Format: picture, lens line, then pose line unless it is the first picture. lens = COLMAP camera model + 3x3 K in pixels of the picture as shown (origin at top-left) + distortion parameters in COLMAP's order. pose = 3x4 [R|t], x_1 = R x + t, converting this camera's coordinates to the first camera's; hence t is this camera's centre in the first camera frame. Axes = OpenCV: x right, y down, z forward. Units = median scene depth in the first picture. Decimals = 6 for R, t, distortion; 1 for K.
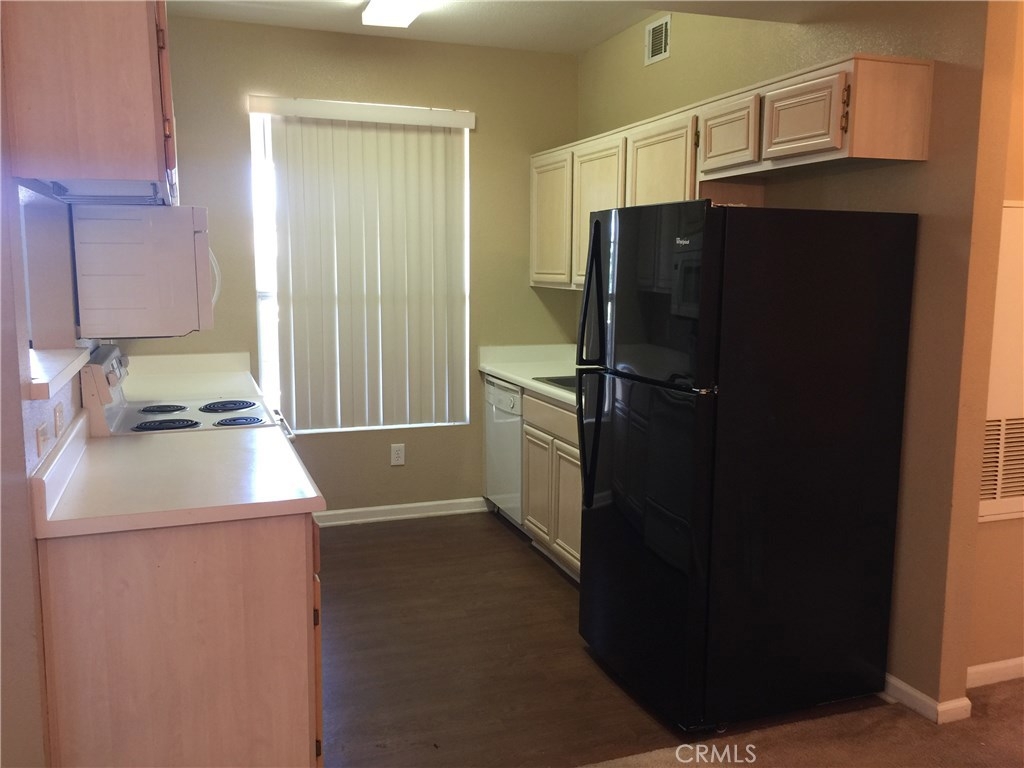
lens RADIAL K [[876.8, 0, 514.4], [0, 876.8, 381.9], [0, 0, 1]] dist [0.045855, -0.045354]
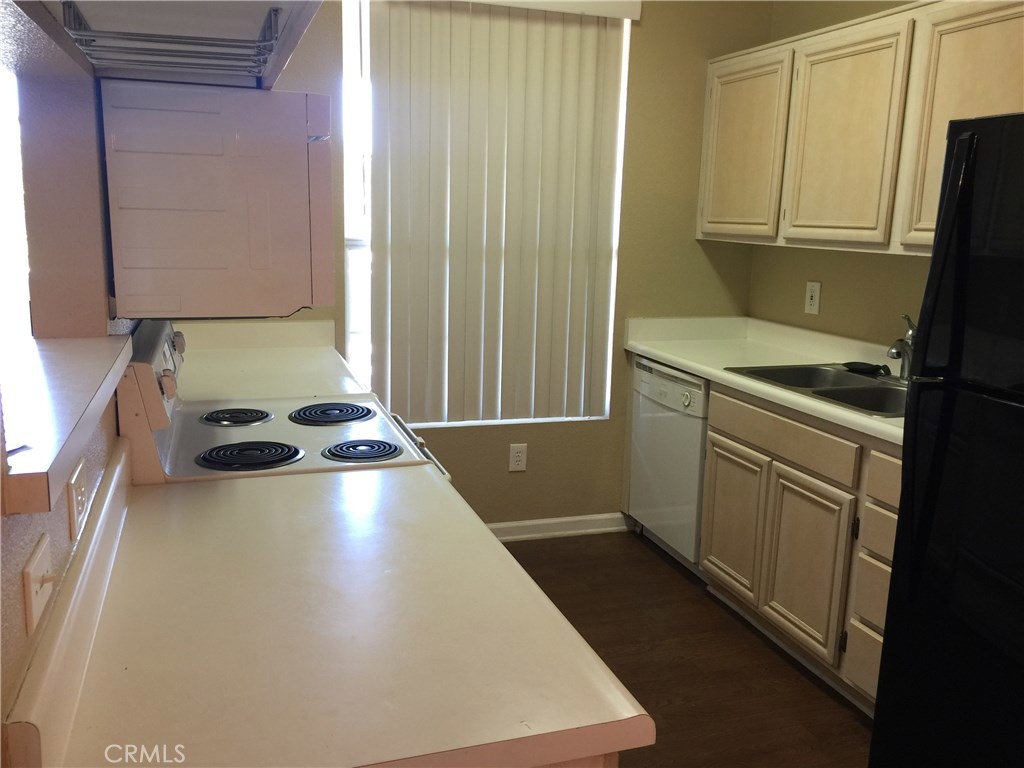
lens RADIAL K [[876.8, 0, 508.1], [0, 876.8, 387.0], [0, 0, 1]] dist [0.045855, -0.045354]
pose [[0.999136, 0.030260, -0.028498, -0.129906], [-0.028370, 0.997514, 0.064510, -0.029227], [0.030379, -0.063645, 0.997510, 0.256898]]
